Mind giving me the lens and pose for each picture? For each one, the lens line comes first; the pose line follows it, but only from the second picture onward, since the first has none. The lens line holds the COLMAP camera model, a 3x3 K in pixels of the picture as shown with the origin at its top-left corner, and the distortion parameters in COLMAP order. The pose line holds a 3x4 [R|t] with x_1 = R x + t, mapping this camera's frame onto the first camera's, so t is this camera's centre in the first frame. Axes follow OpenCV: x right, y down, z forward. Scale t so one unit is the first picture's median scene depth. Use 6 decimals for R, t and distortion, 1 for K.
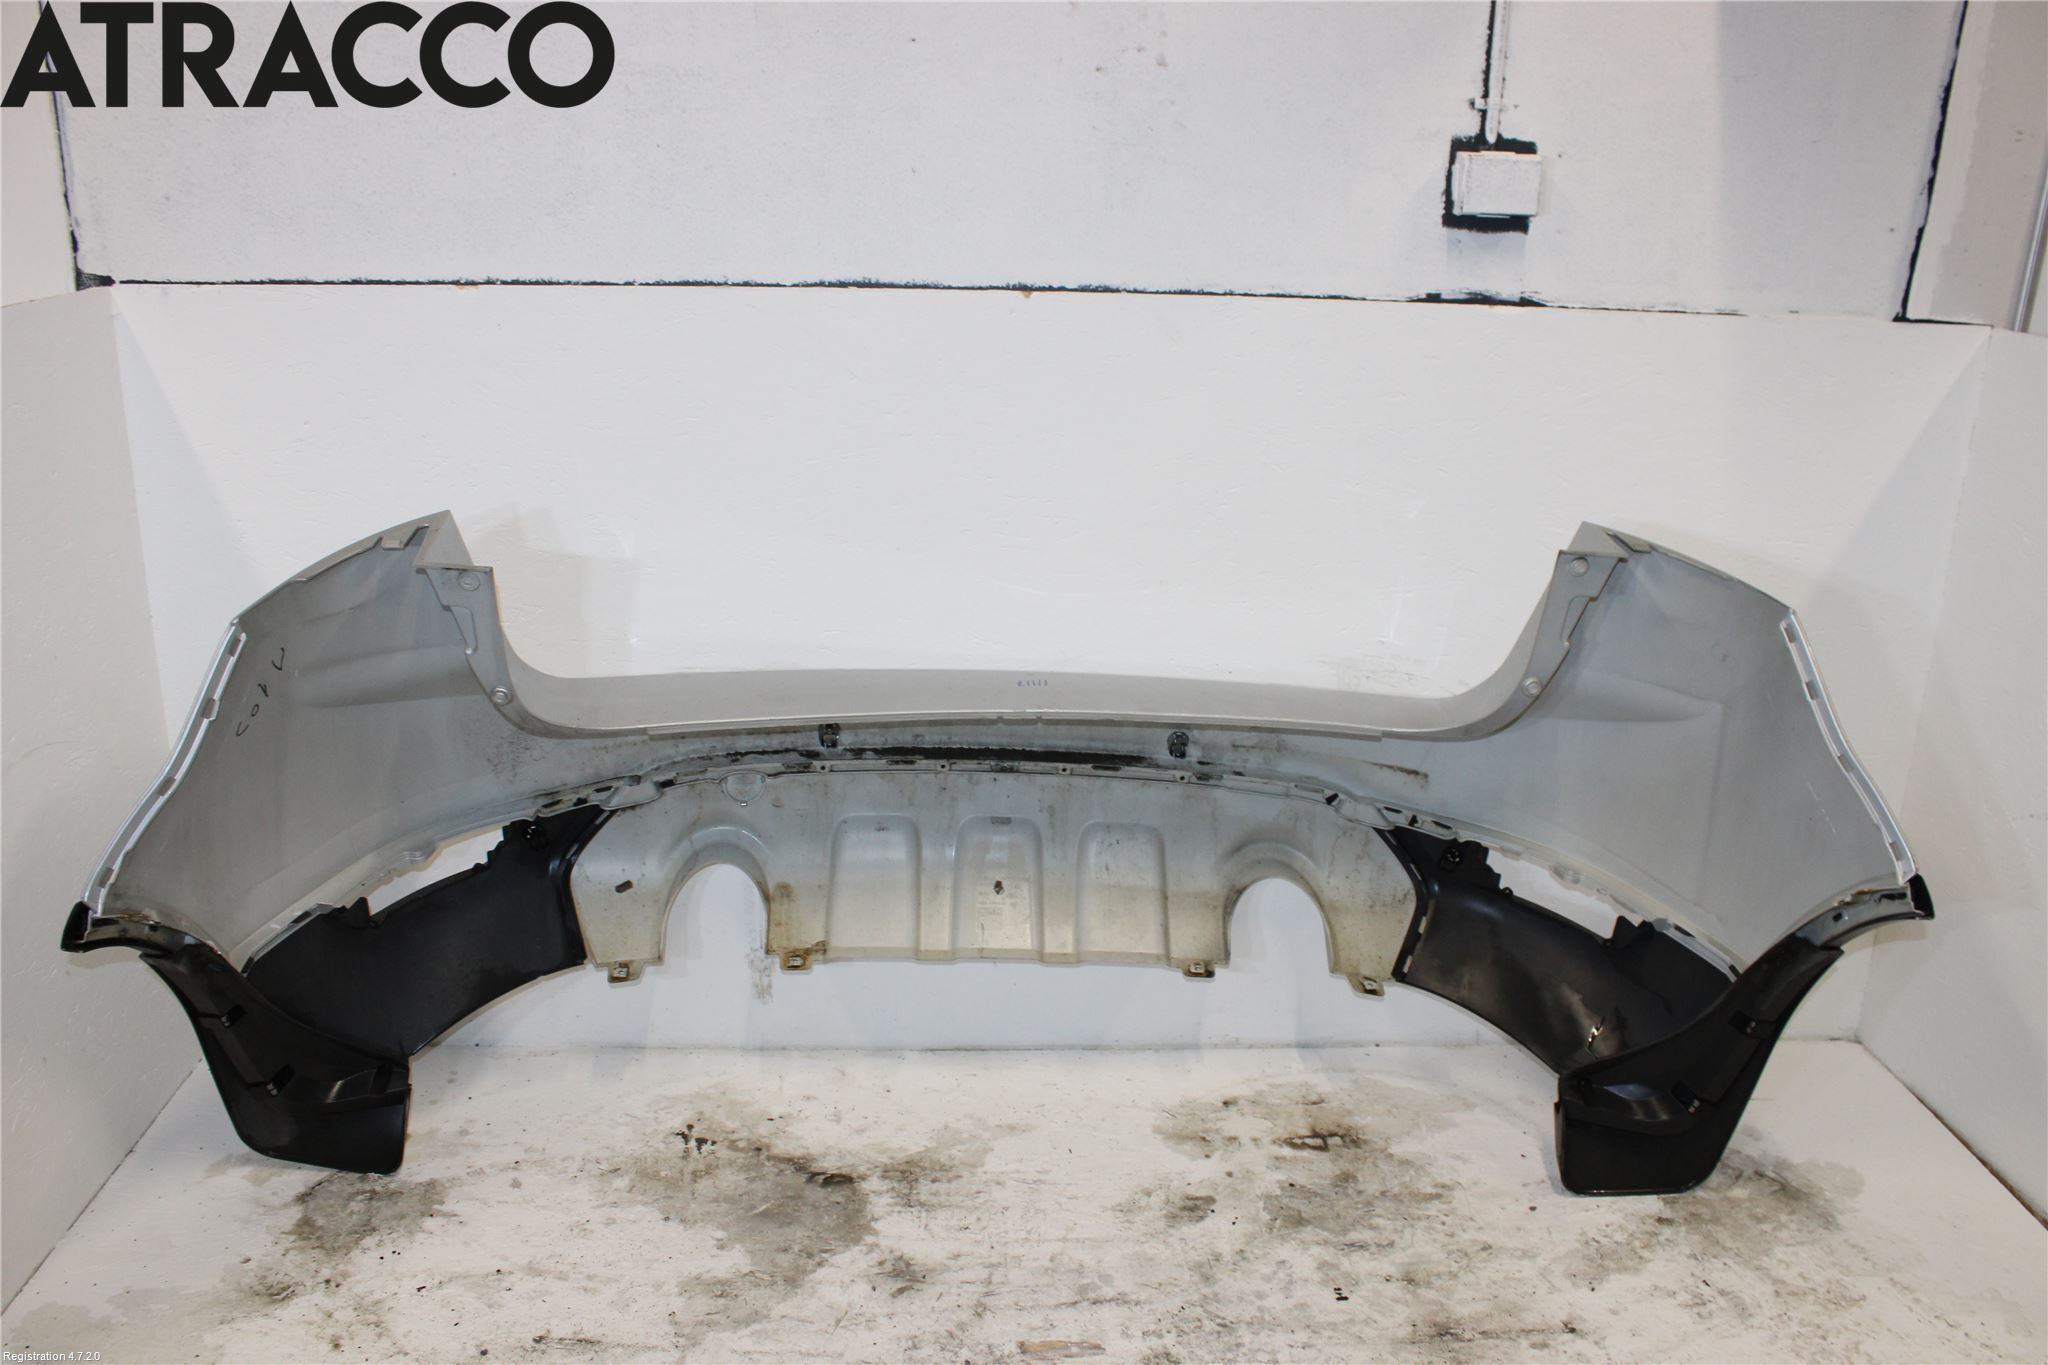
lens RADIAL K [[1712.5, 0, 1026.5], [0, 1712.5, 686.3], [0, 0, 1]] dist [-0.165636, 0.144604]
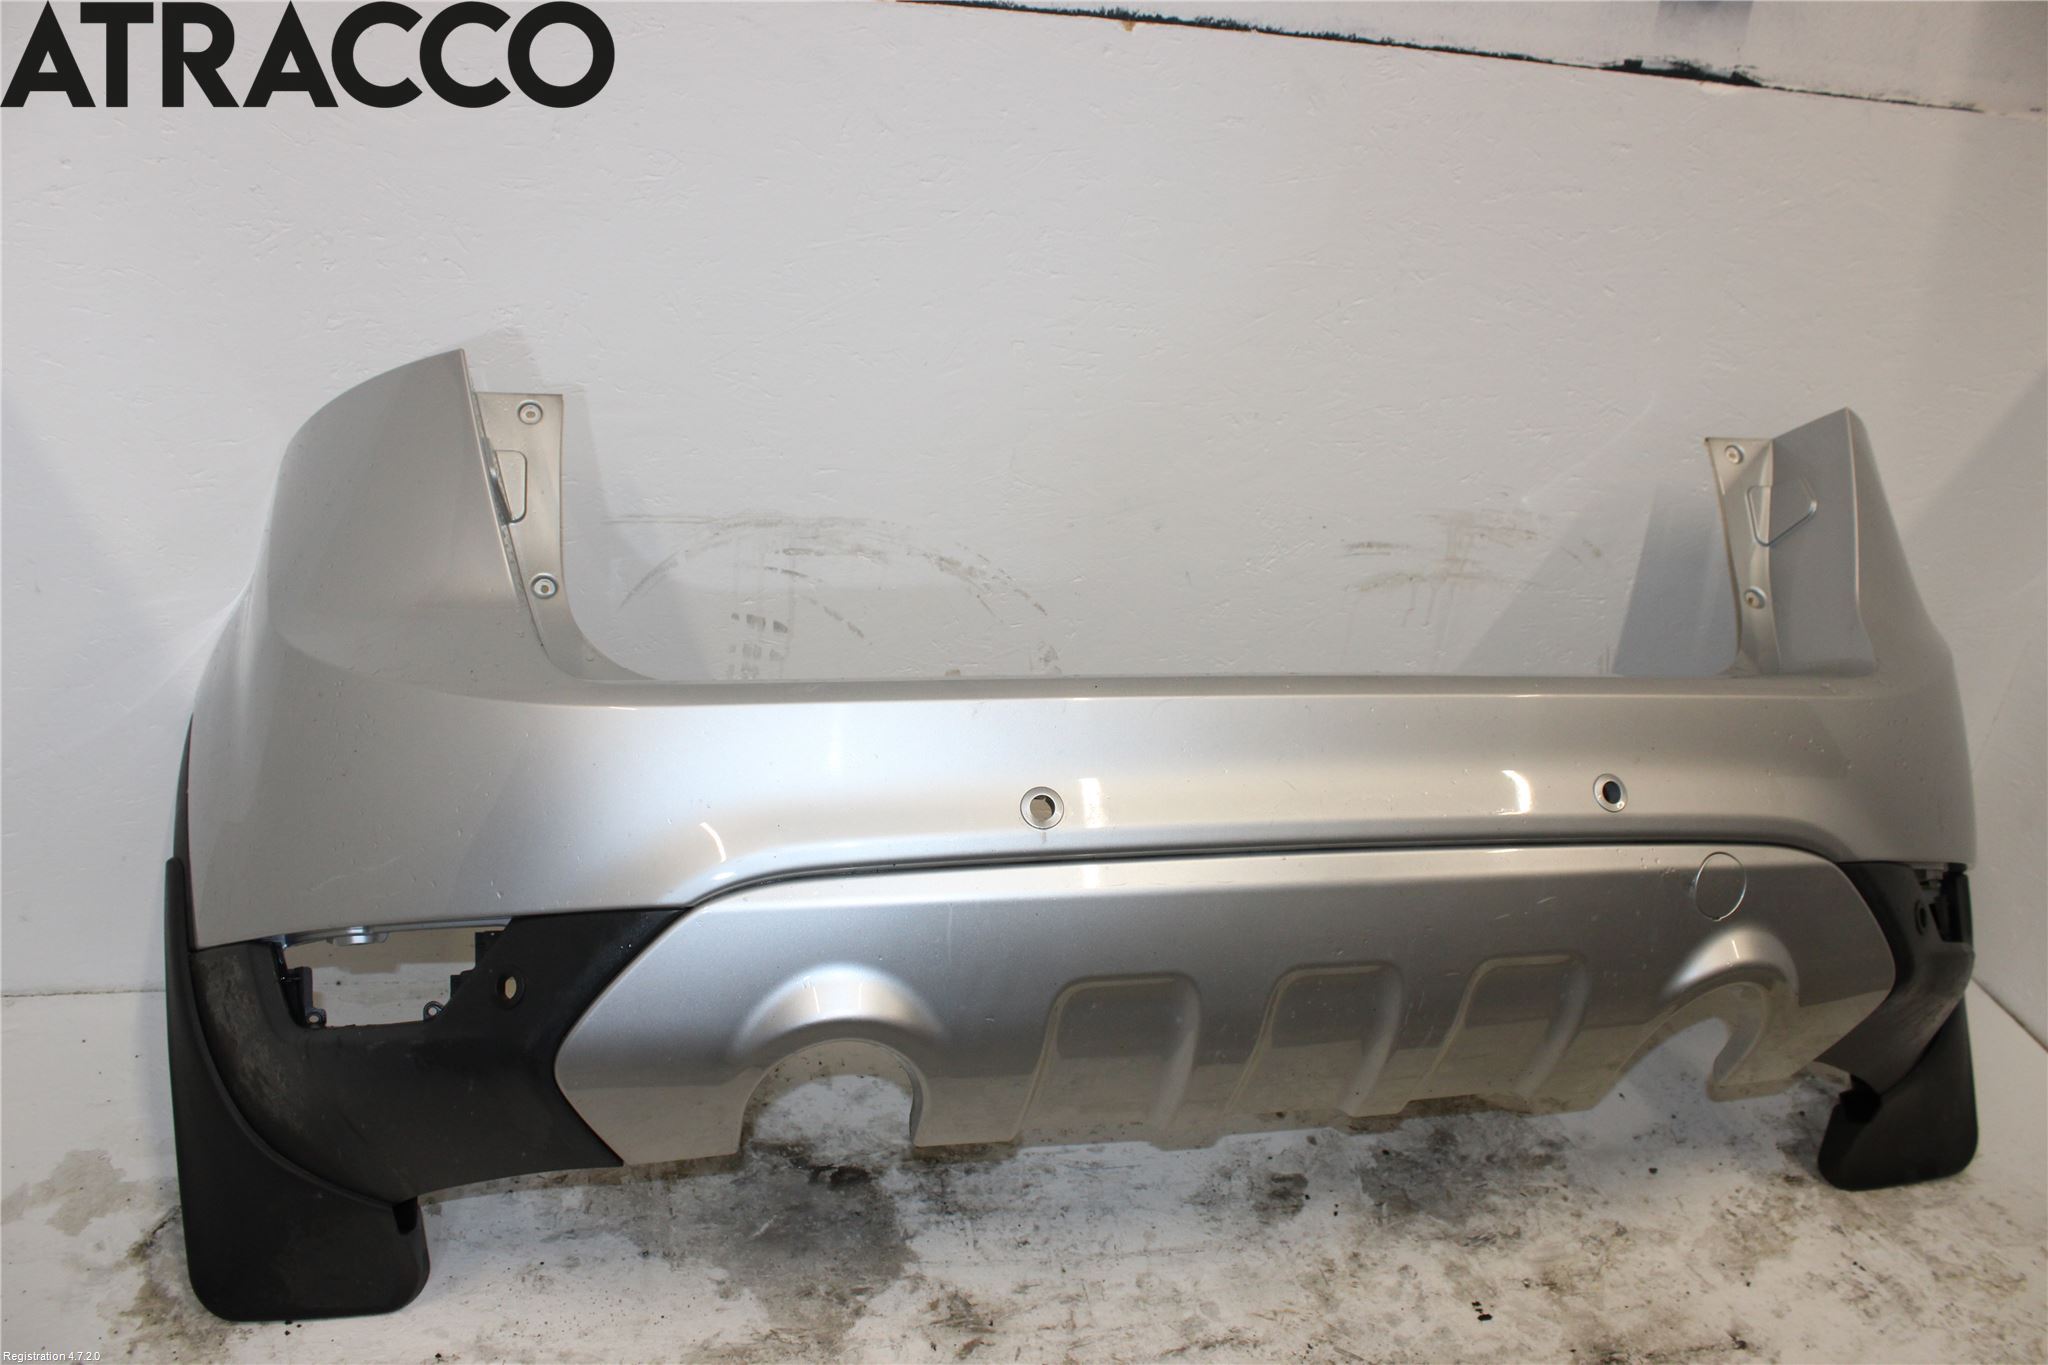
lens RADIAL K [[1712.5, 0, 1019.9], [0, 1712.5, 671.7], [0, 0, 1]] dist [-0.165636, 0.144604]
pose [[0.985950, 0.000490, 0.167042, -0.174027], [-0.033228, 0.980586, 0.193252, -0.102698], [-0.163704, -0.196087, 0.966825, 0.277586]]
